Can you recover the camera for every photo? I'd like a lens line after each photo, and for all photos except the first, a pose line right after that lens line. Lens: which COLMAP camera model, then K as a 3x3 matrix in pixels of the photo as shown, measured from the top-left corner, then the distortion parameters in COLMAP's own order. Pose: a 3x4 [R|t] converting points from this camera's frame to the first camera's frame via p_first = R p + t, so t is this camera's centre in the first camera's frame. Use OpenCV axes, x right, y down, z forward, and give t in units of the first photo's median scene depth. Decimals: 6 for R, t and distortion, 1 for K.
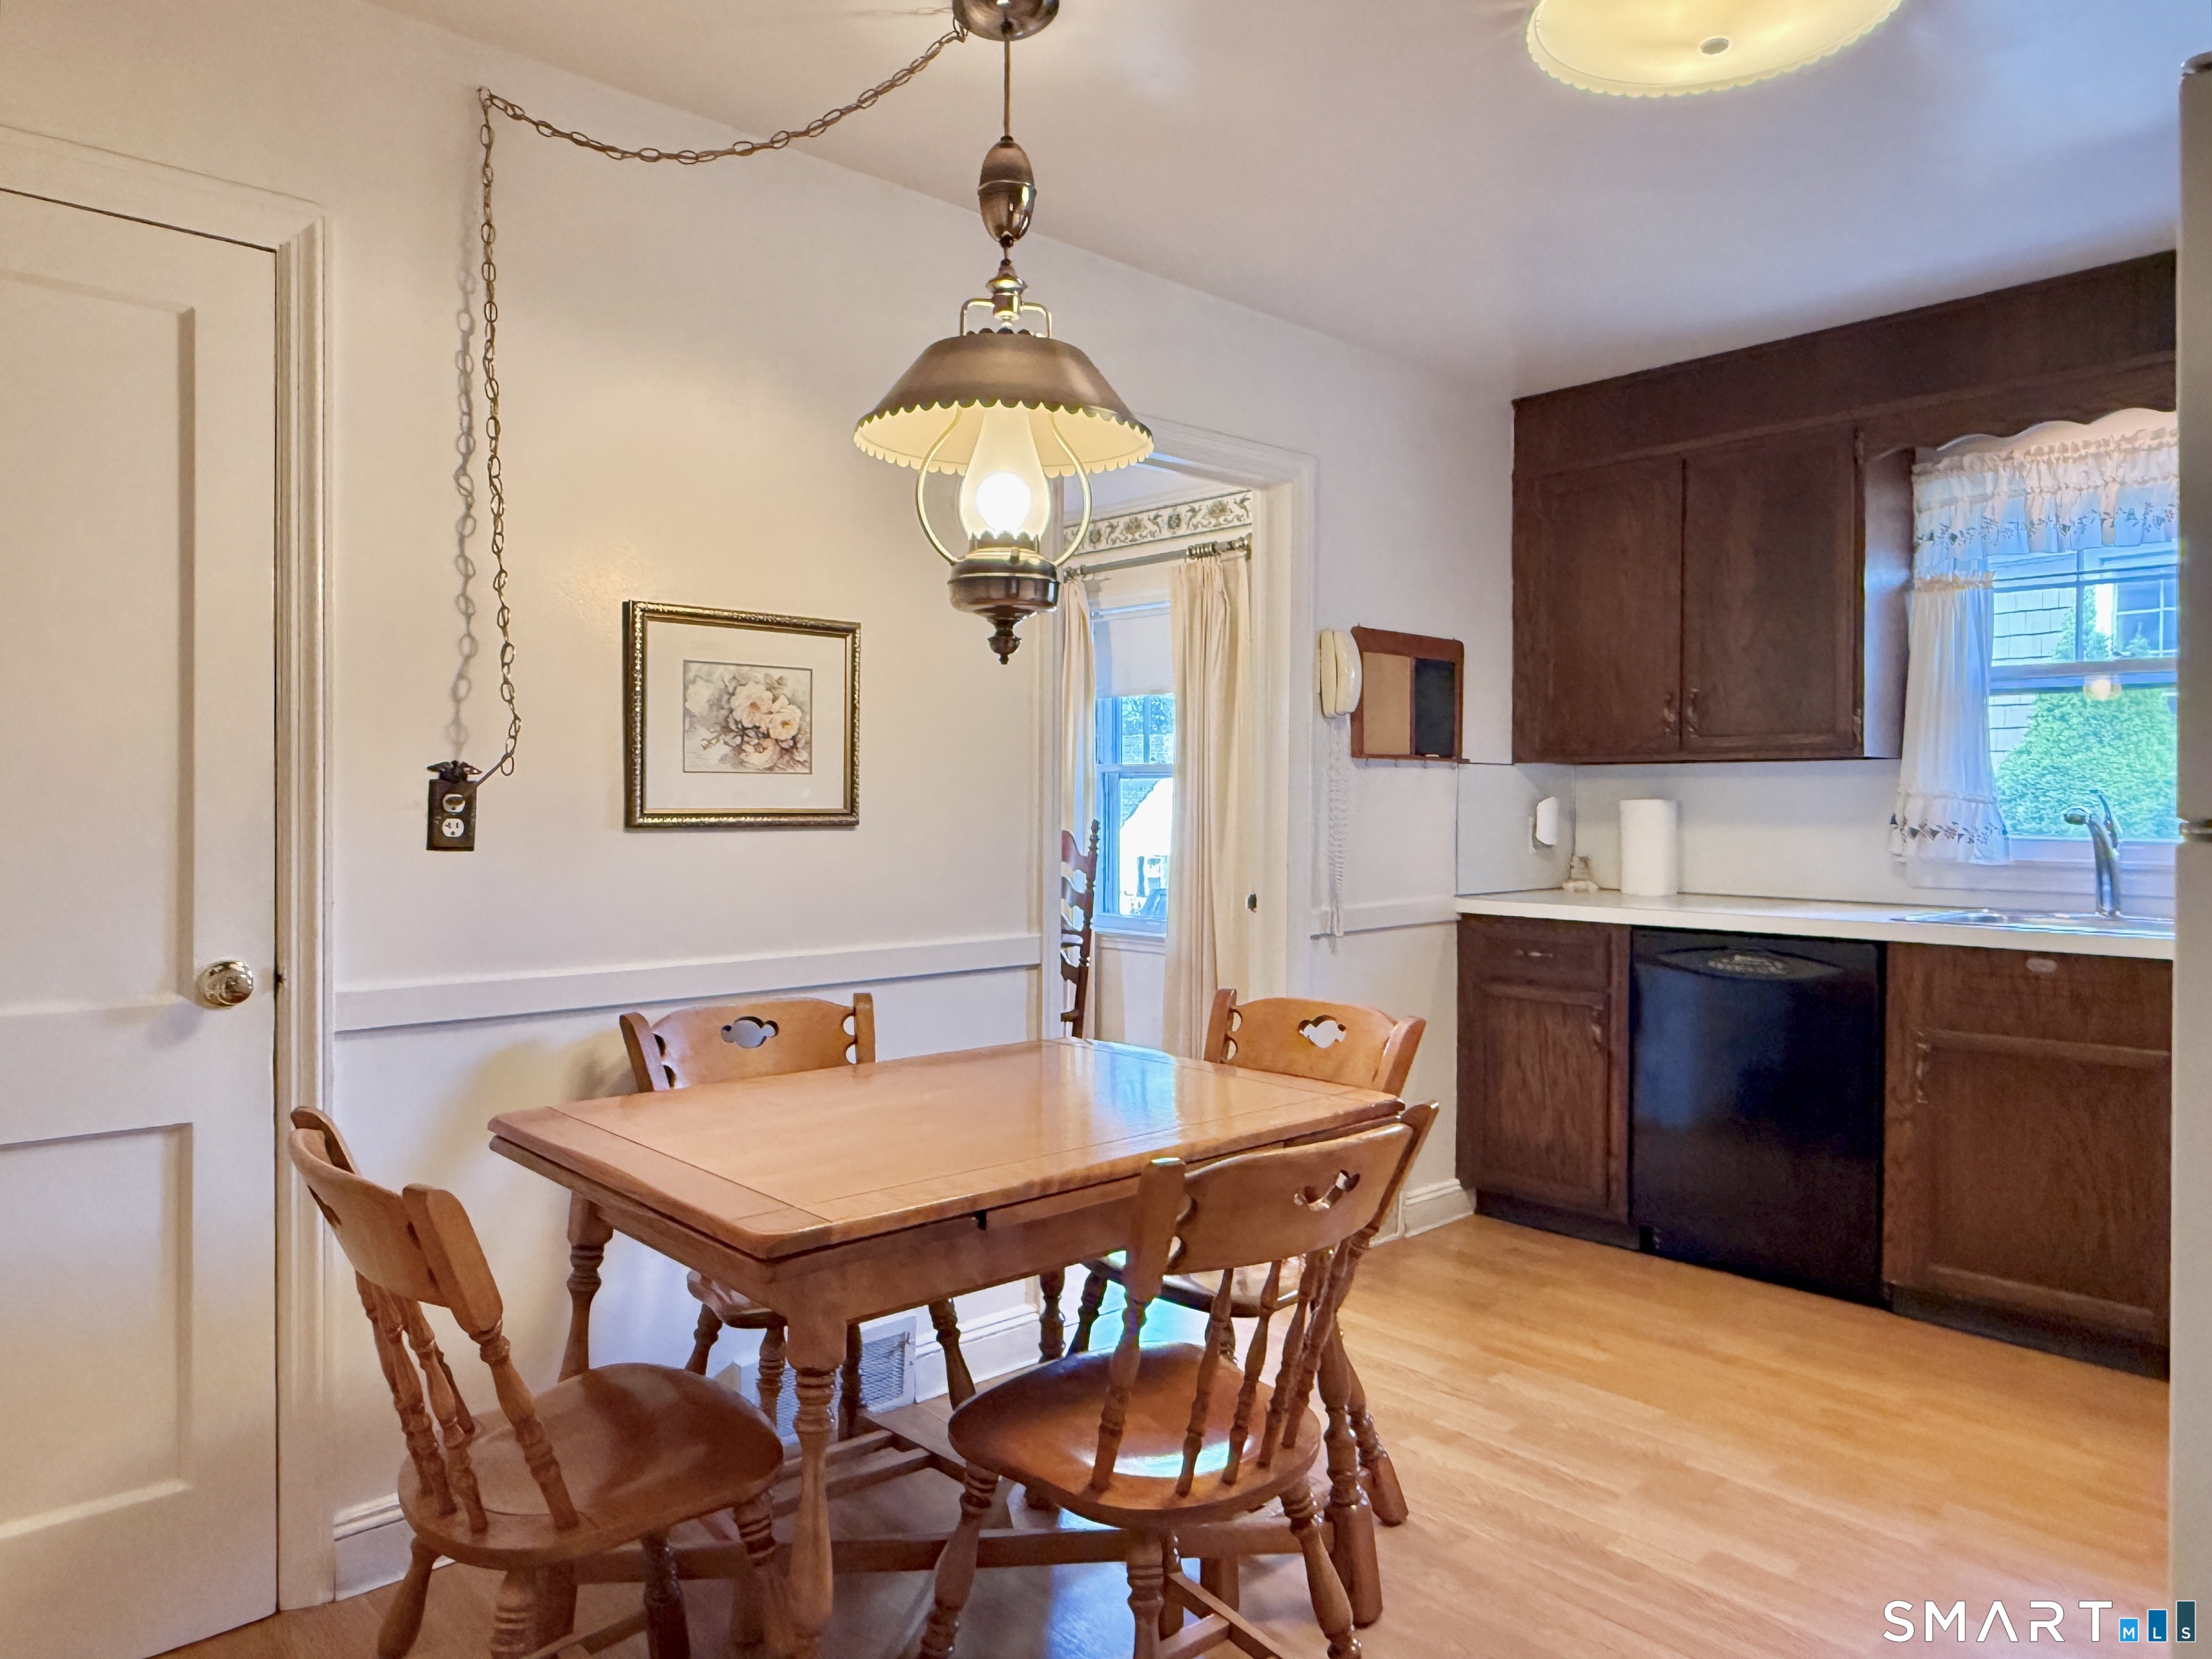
lens RADIAL K [[1480.6, 0, 1106.2], [0, 1480.6, 820.6], [0, 0, 1]] dist [0.004135, -0.000630]
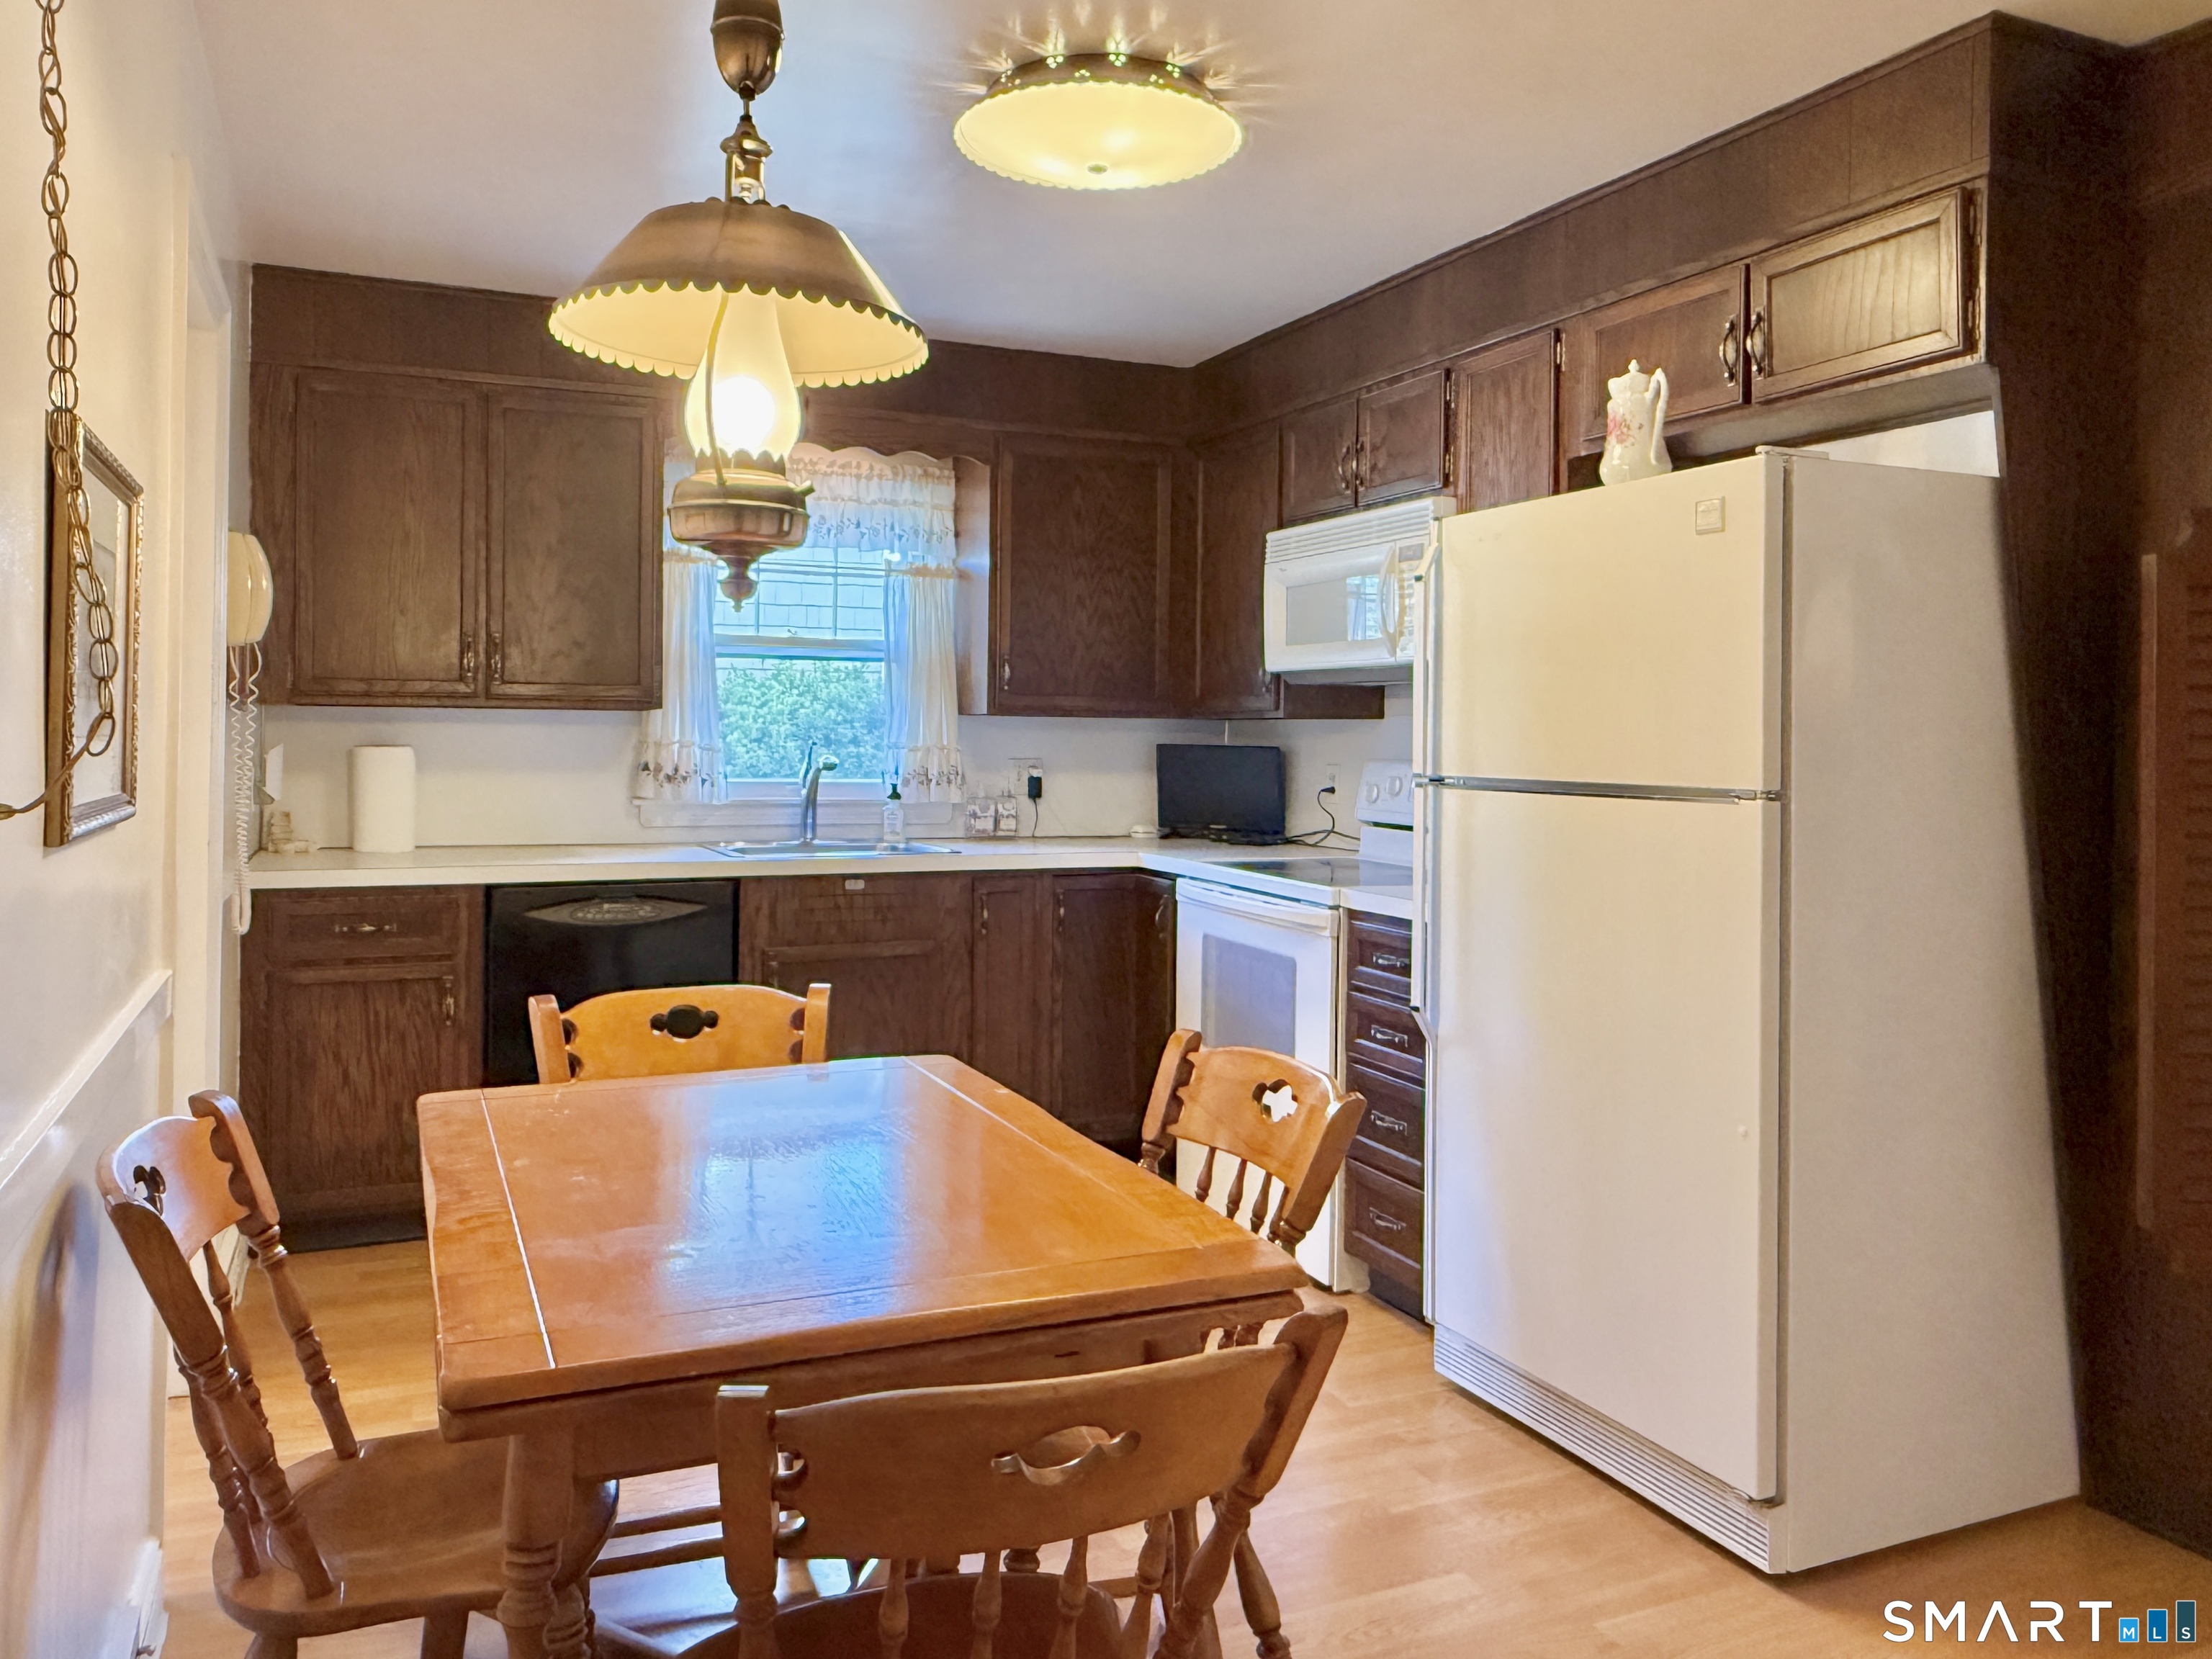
lens RADIAL K [[1621.0, 0, 1077.1], [0, 1621.0, 734.9], [0, 0, 1]] dist [-0.000148, -0.001004]
pose [[0.325762, 0.001369, 0.945451, -0.511187], [0.002386, 0.999995, -0.002270, -0.021174], [-0.945449, 0.002996, 0.325757, 0.322870]]
